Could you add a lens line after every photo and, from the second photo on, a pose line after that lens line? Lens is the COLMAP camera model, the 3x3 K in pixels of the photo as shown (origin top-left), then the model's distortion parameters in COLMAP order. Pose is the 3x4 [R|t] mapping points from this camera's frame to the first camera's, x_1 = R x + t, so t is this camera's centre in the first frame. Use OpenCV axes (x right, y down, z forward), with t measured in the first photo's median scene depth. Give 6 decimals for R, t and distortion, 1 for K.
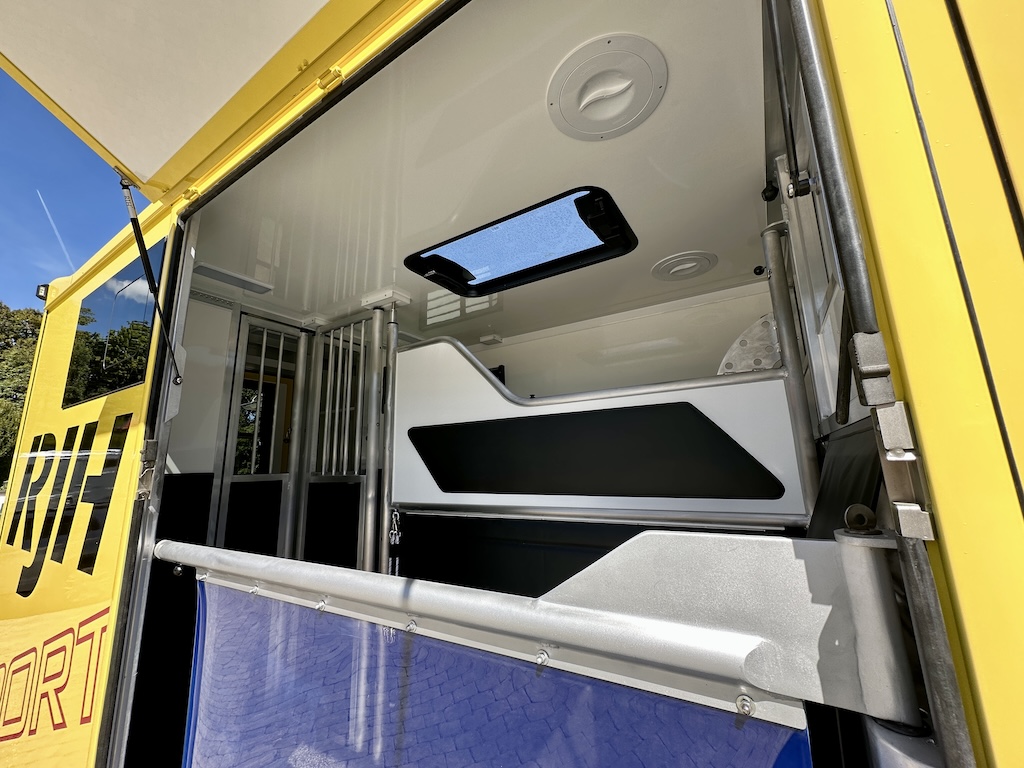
lens RADIAL K [[408.3, 0, 510.8], [0, 408.3, 381.9], [0, 0, 1]] dist [-0.002304, -0.000193]
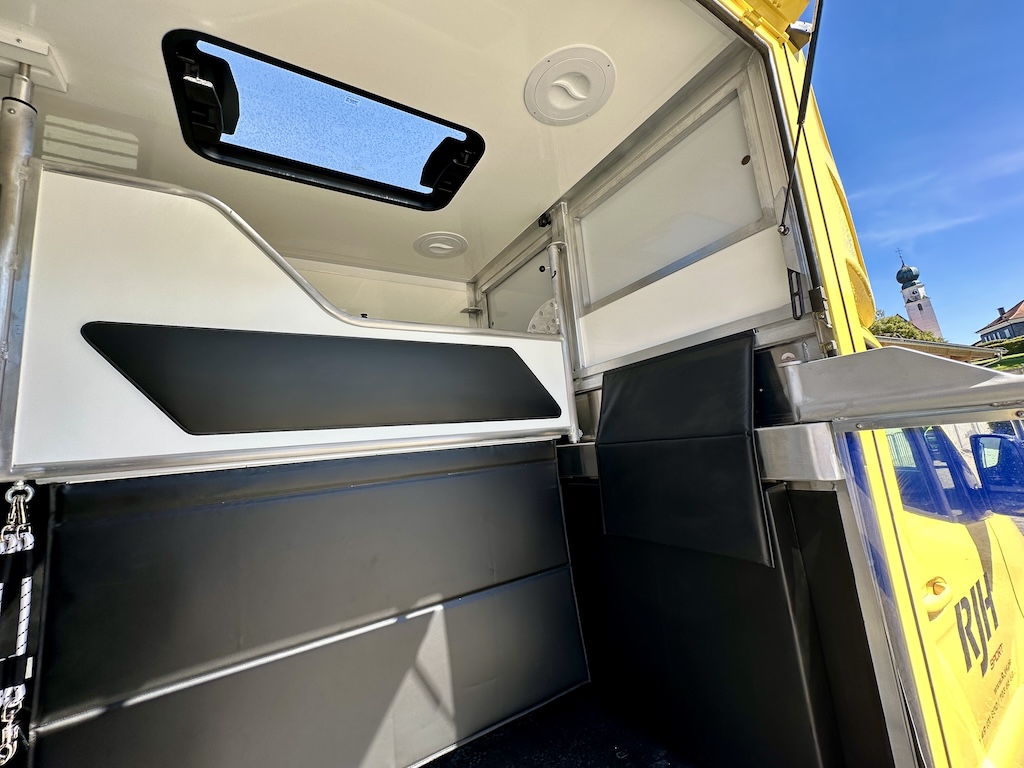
lens RADIAL K [[408.3, 0, 510.8], [0, 408.3, 381.9], [0, 0, 1]] dist [-0.002304, -0.000193]
pose [[0.447178, 0.125024, 0.885664, -0.460424], [-0.100301, 0.990947, -0.089243, 0.181393], [-0.888803, -0.048926, 0.455670, 0.279139]]
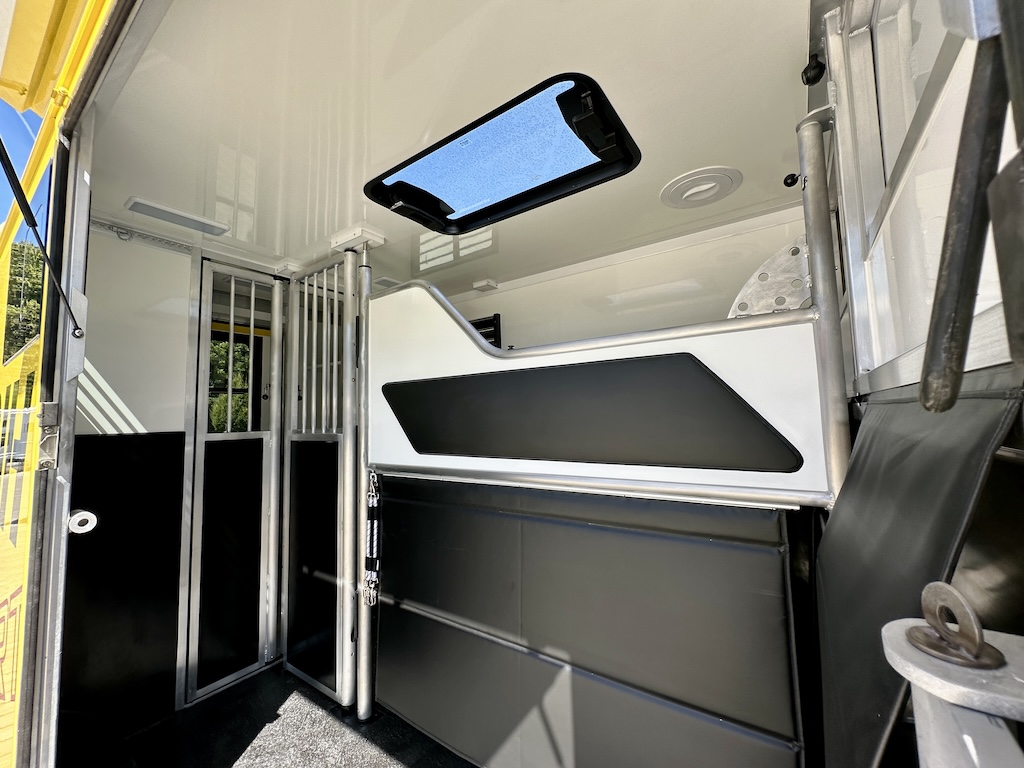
lens RADIAL K [[408.3, 0, 510.8], [0, 408.3, 381.9], [0, 0, 1]] dist [-0.002304, -0.000193]
pose [[0.998641, -0.004879, -0.051887, 0.081784], [0.010992, 0.992928, 0.118209, 0.004617], [0.050943, -0.118619, 0.991632, 0.114075]]
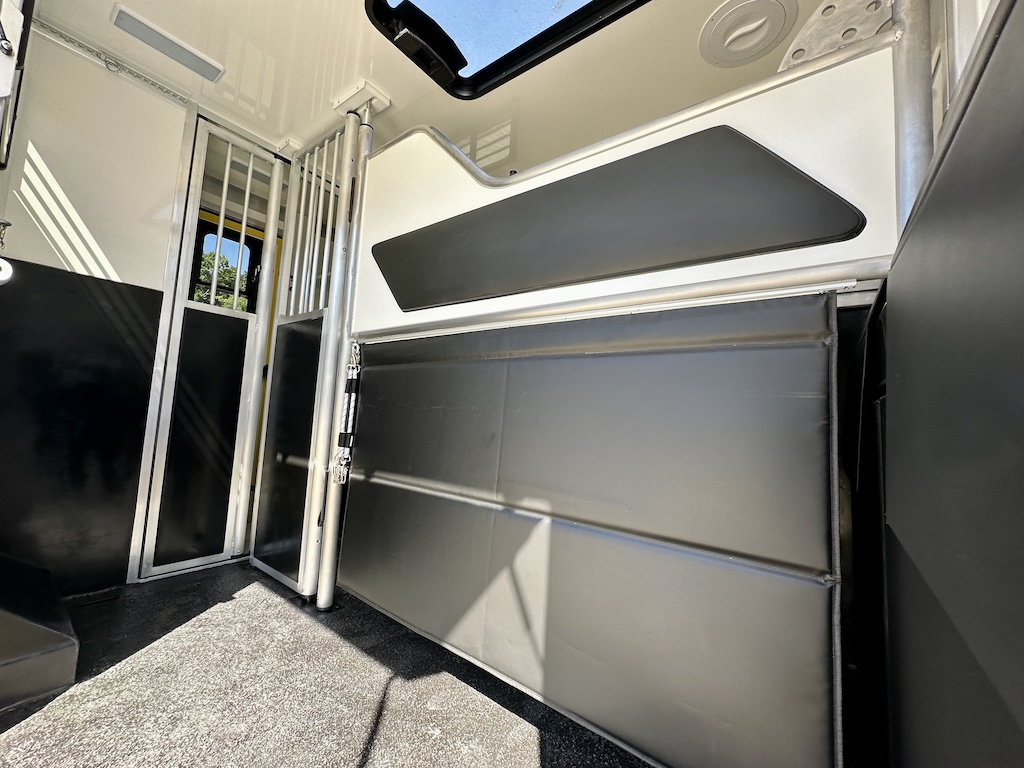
lens RADIAL K [[408.3, 0, 510.8], [0, 408.3, 381.9], [0, 0, 1]] dist [-0.002304, -0.000193]
pose [[0.993282, 0.074408, -0.088626, 0.120734], [-0.063545, 0.990781, 0.119648, 0.272906], [0.096712, -0.113212, 0.988853, 0.179020]]
